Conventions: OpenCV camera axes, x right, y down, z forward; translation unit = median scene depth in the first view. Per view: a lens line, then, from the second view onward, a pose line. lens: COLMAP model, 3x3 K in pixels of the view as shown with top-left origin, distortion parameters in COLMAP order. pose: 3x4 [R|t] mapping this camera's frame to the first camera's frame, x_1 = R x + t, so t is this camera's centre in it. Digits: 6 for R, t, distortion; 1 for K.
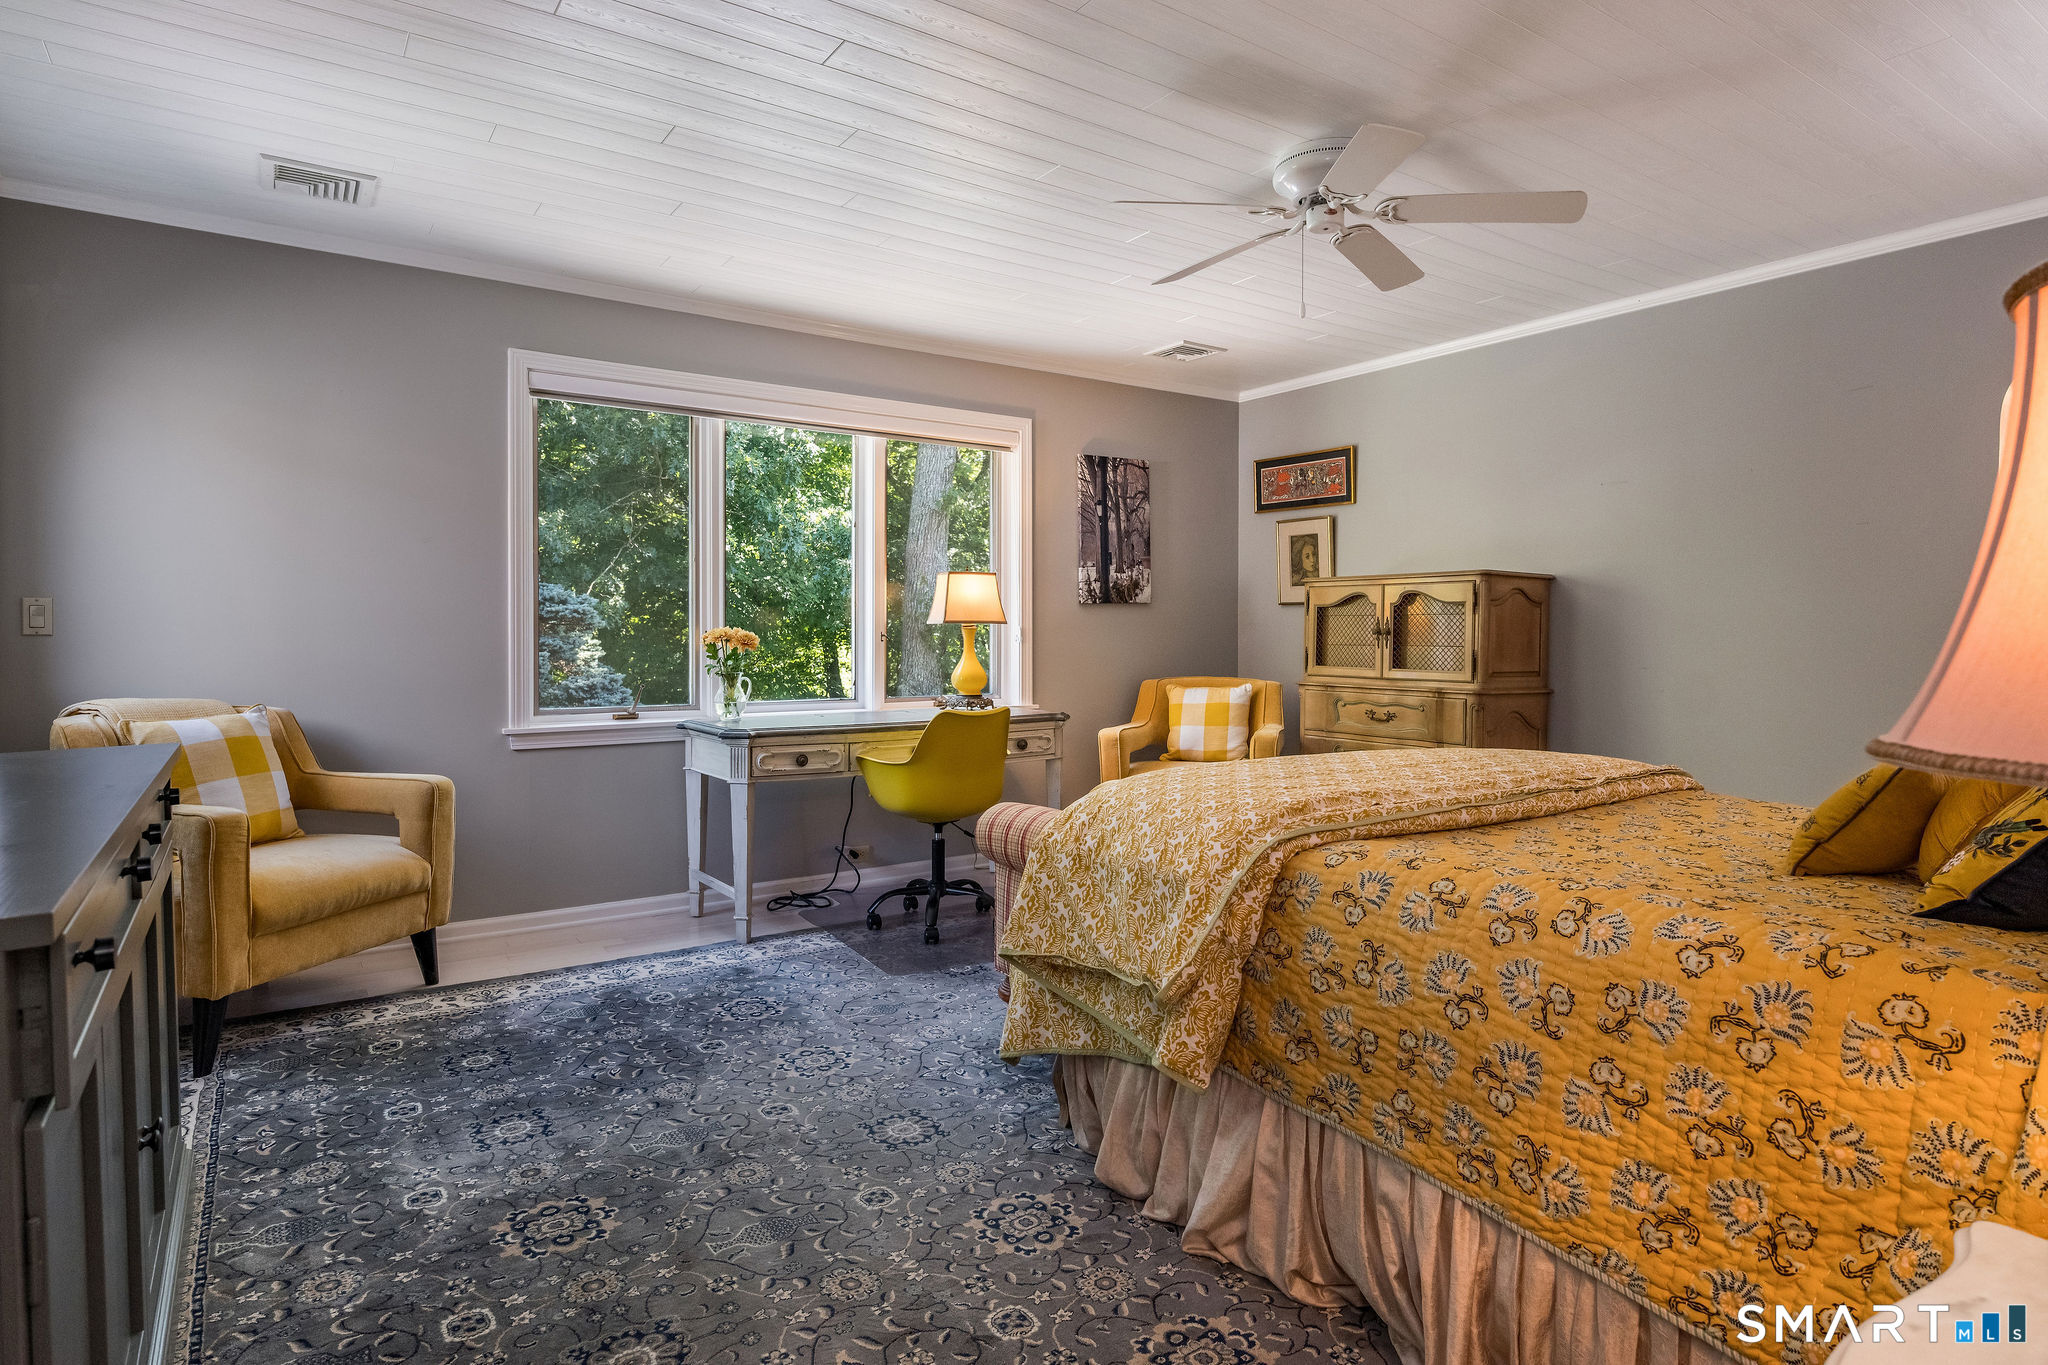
lens RADIAL K [[1105.4, 0, 1028.2], [0, 1105.4, 651.6], [0, 0, 1]] dist [-0.002228, -0.000367]
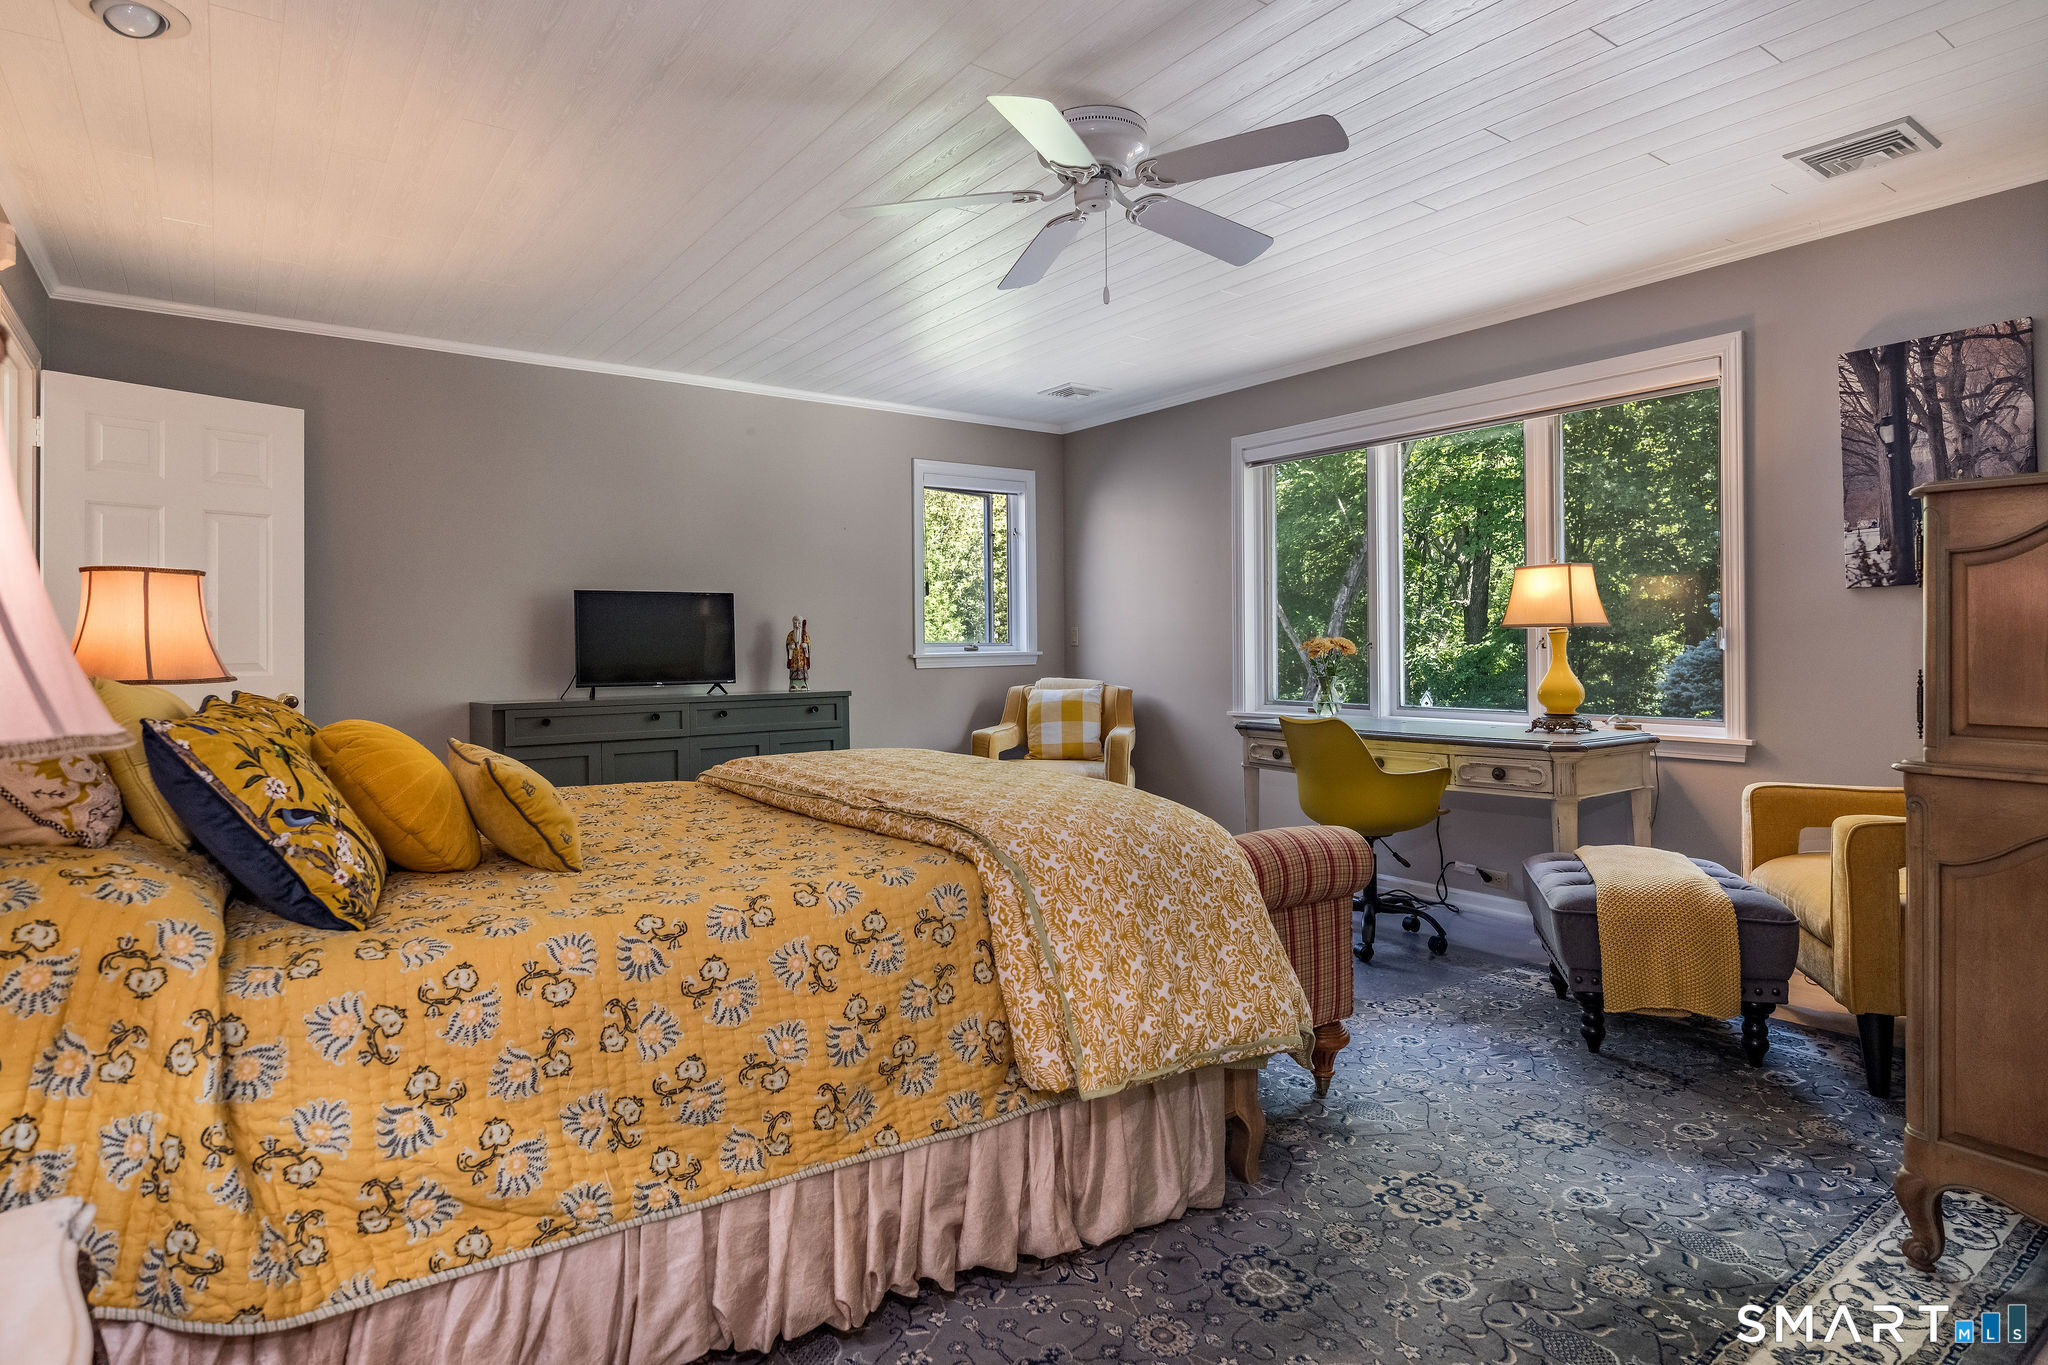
lens RADIAL K [[1105.4, 0, 1028.2], [0, 1105.4, 651.6], [0, 0, 1]] dist [-0.002228, -0.000367]
pose [[0.034125, 0.002654, -0.999414, 0.676018], [-0.007122, 0.999972, 0.002412, -0.005710], [0.999392, 0.007035, 0.034143, 0.518994]]
